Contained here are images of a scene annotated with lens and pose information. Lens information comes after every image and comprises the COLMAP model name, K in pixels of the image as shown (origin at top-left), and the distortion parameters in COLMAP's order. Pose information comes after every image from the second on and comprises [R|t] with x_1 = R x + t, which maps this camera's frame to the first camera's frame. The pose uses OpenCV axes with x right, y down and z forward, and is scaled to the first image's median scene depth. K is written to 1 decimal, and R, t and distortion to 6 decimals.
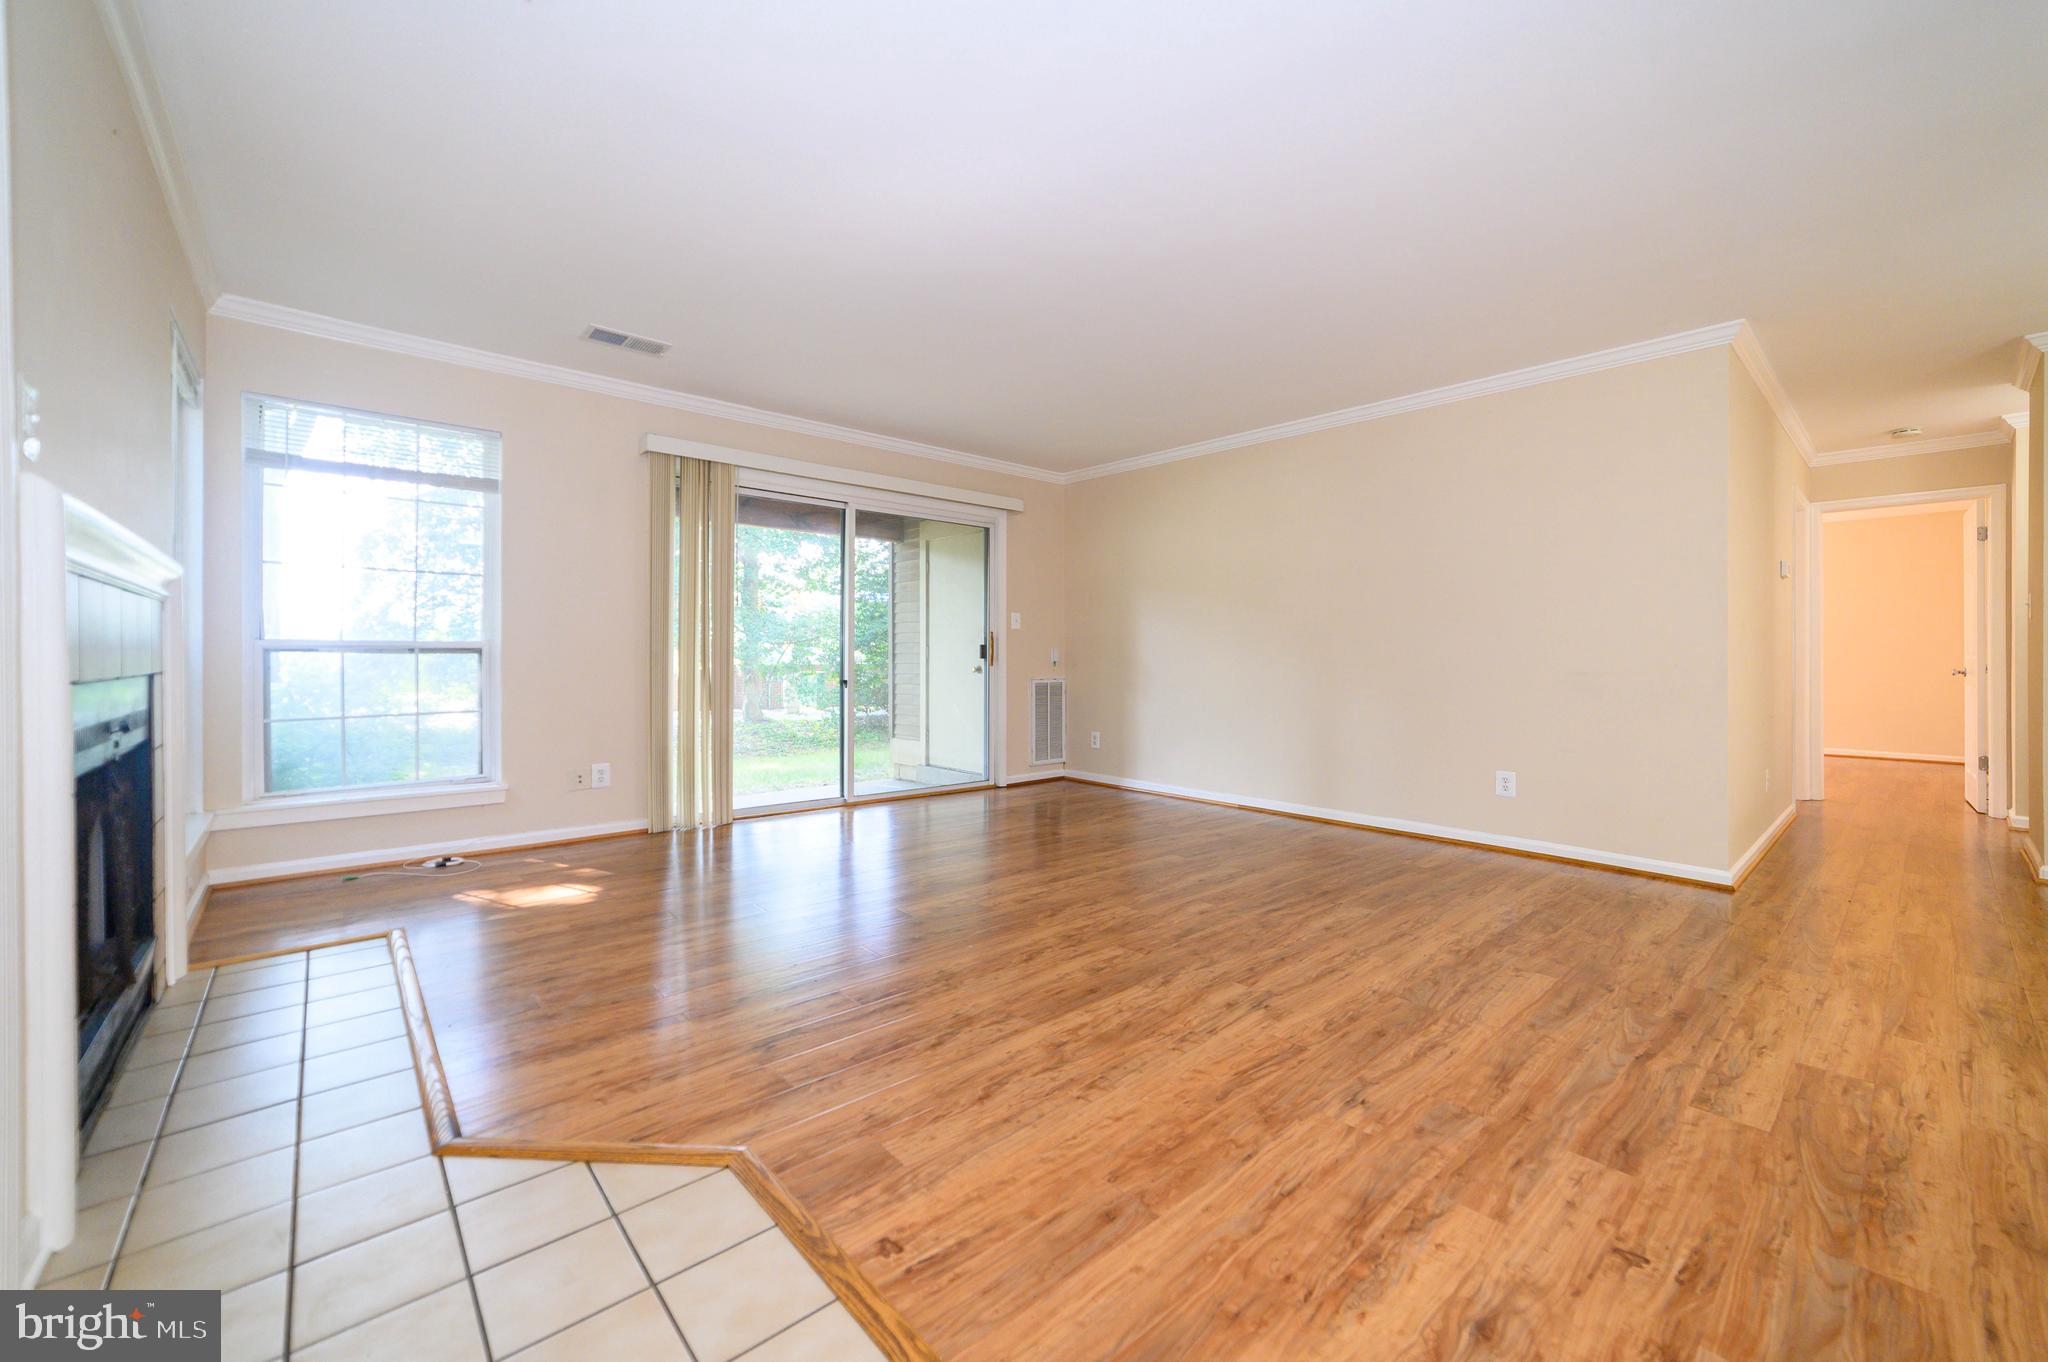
lens RADIAL K [[805.1, 0, 1008.9], [0, 805.1, 641.4], [0, 0, 1]] dist [-0.012918, 0.002192]
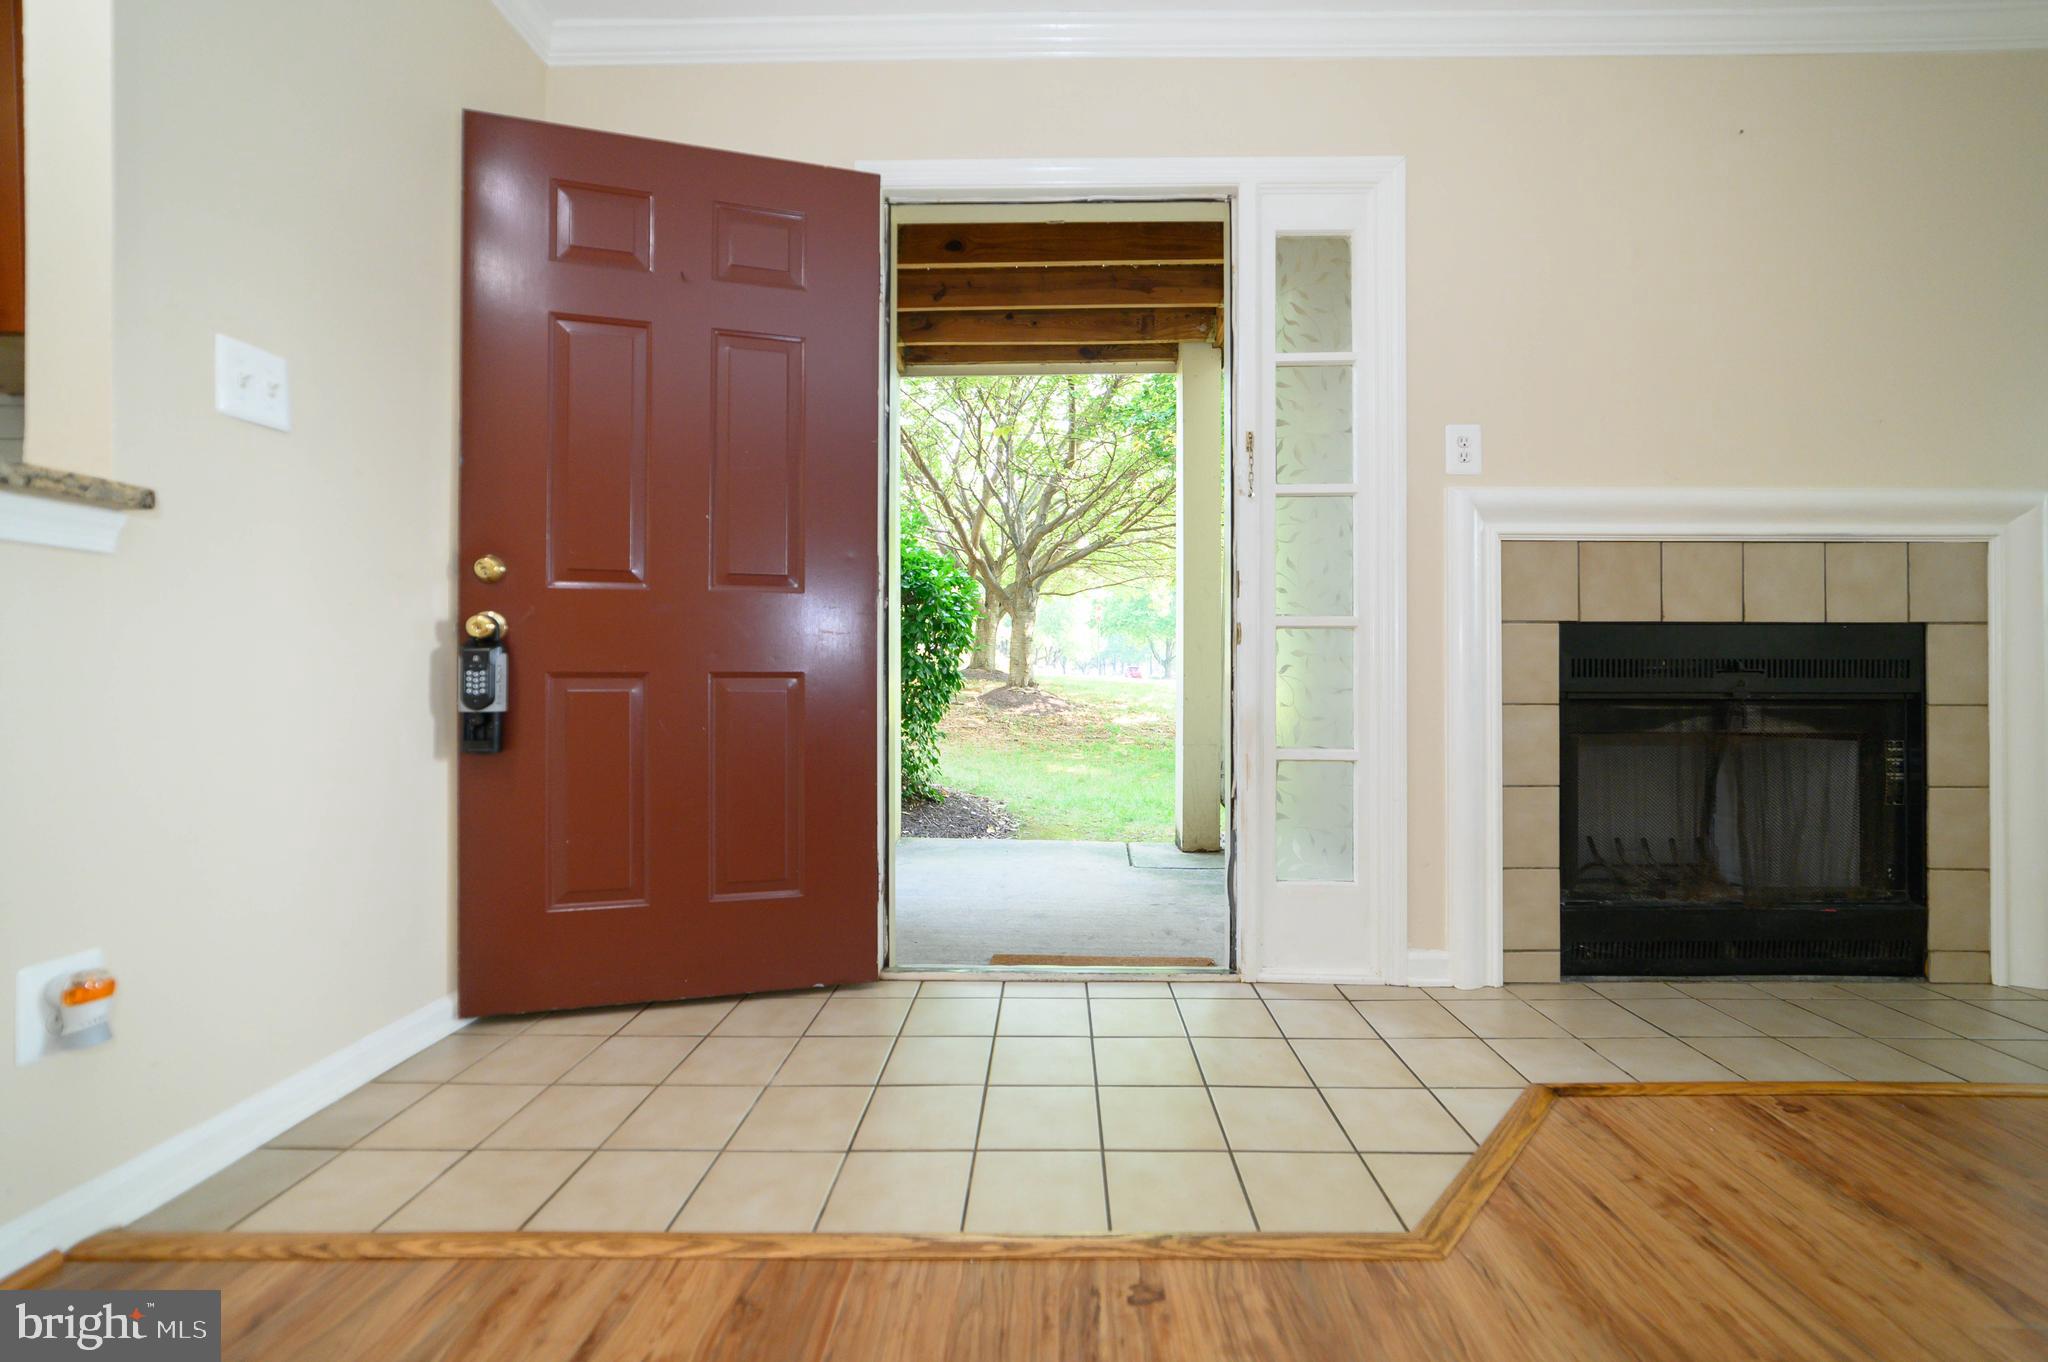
lens RADIAL K [[805.1, 0, 1060.3], [0, 805.1, 685.7], [0, 0, 1]] dist [-0.012918, 0.002192]
pose [[-0.664112, -0.004255, -0.747621, 0.287164], [0.009098, 0.999864, -0.013772, 0.113106], [0.747578, -0.015948, -0.663982, 0.878418]]
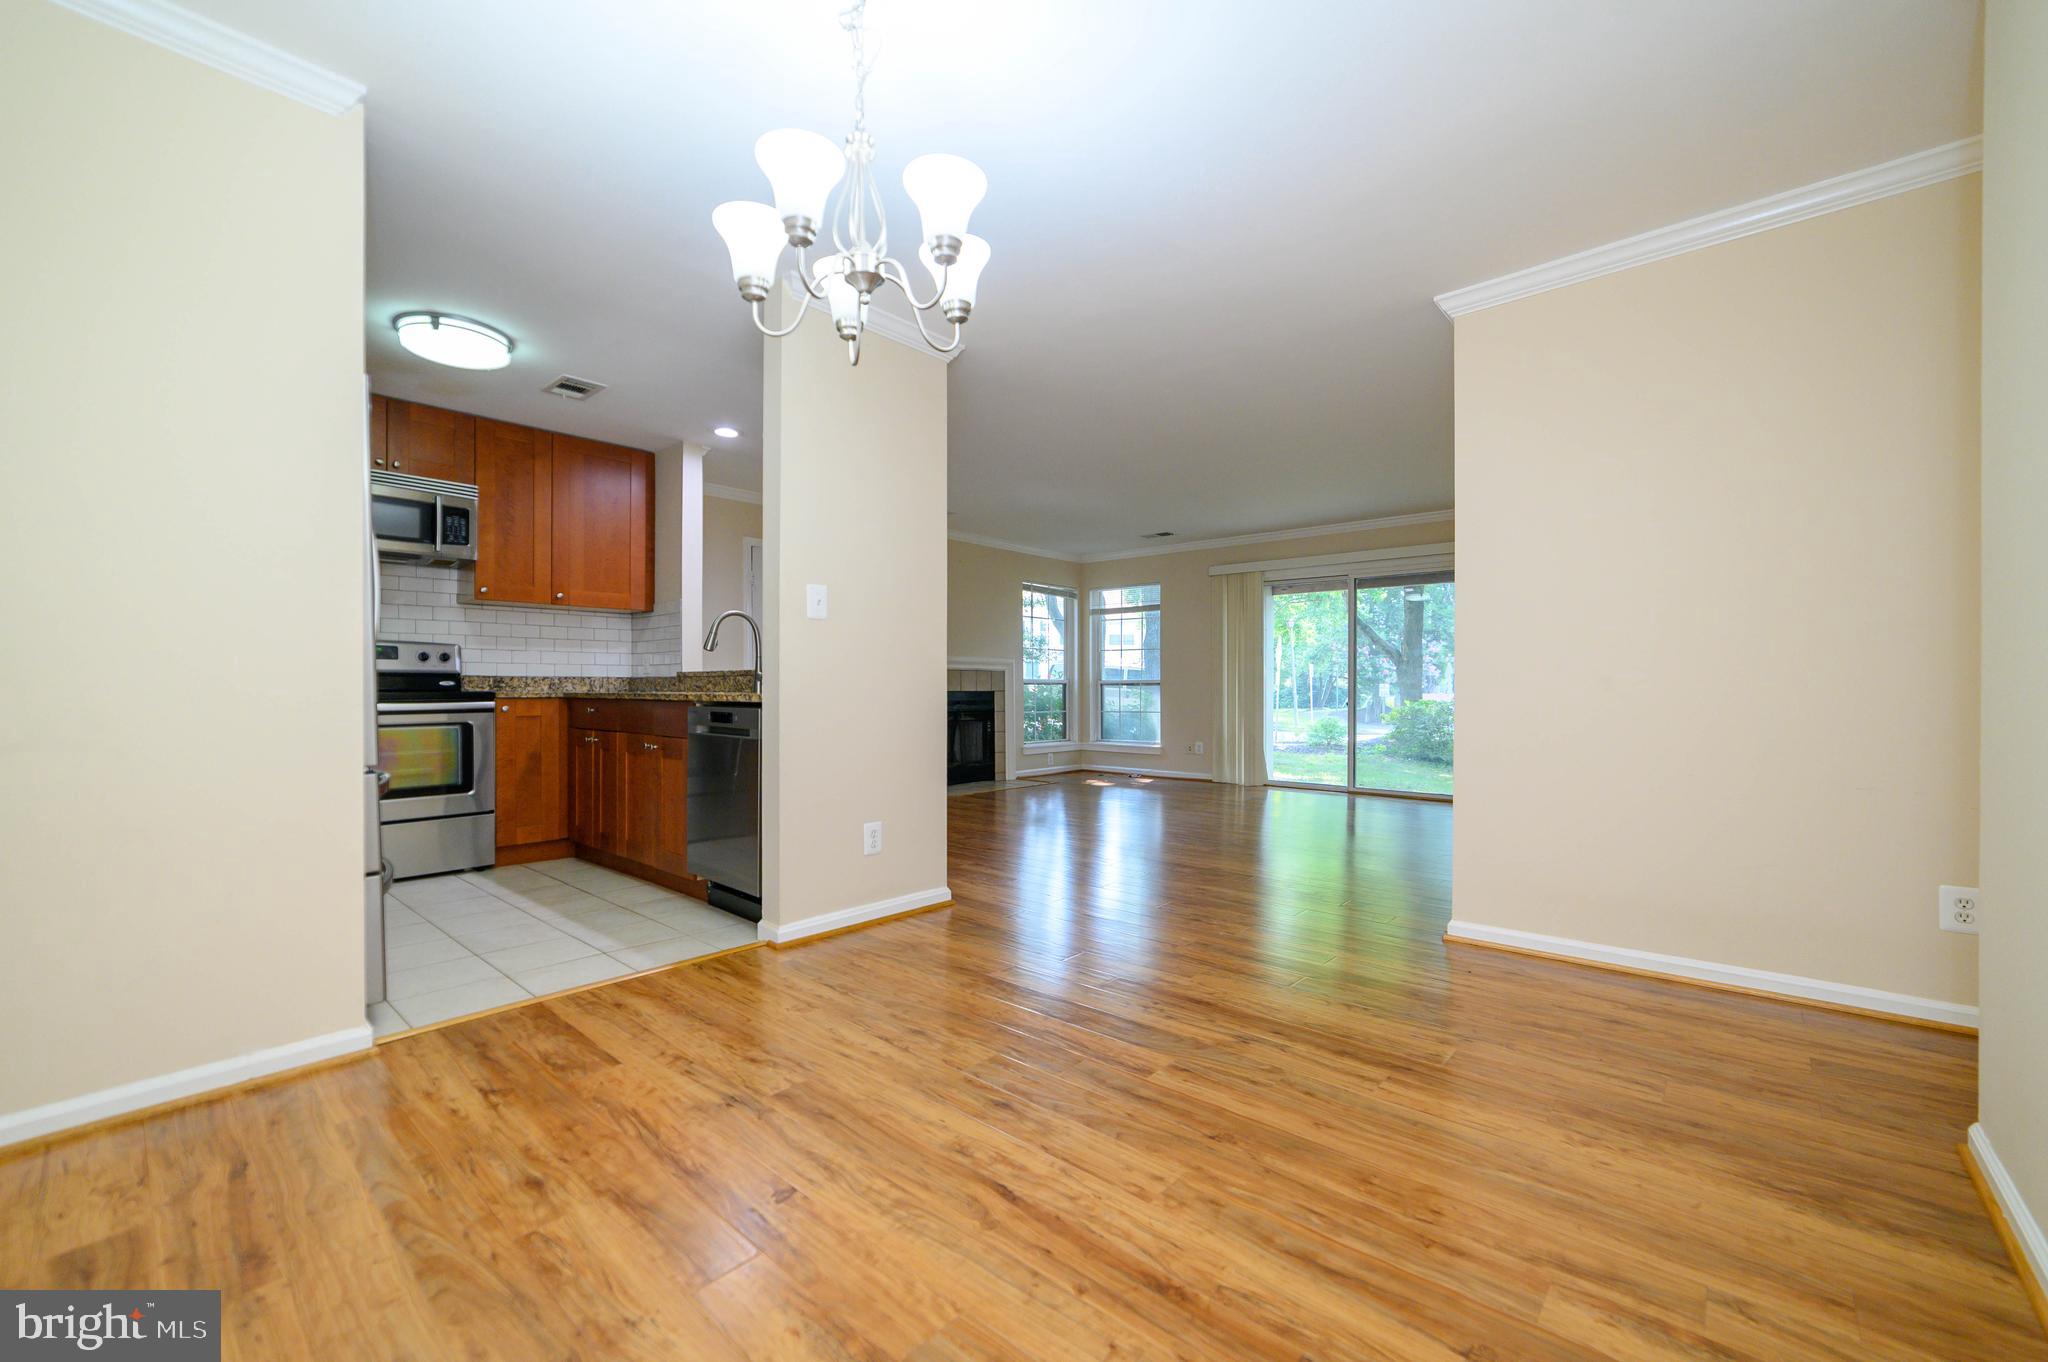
lens RADIAL K [[805.1, 0, 1037.0], [0, 805.1, 672.5], [0, 0, 1]] dist [-0.012918, 0.002192]
pose [[0.145881, -0.022459, -0.989047, 2.677905], [0.024813, 0.999511, -0.019037, 0.022912], [0.988991, -0.021764, 0.146367, 0.667549]]
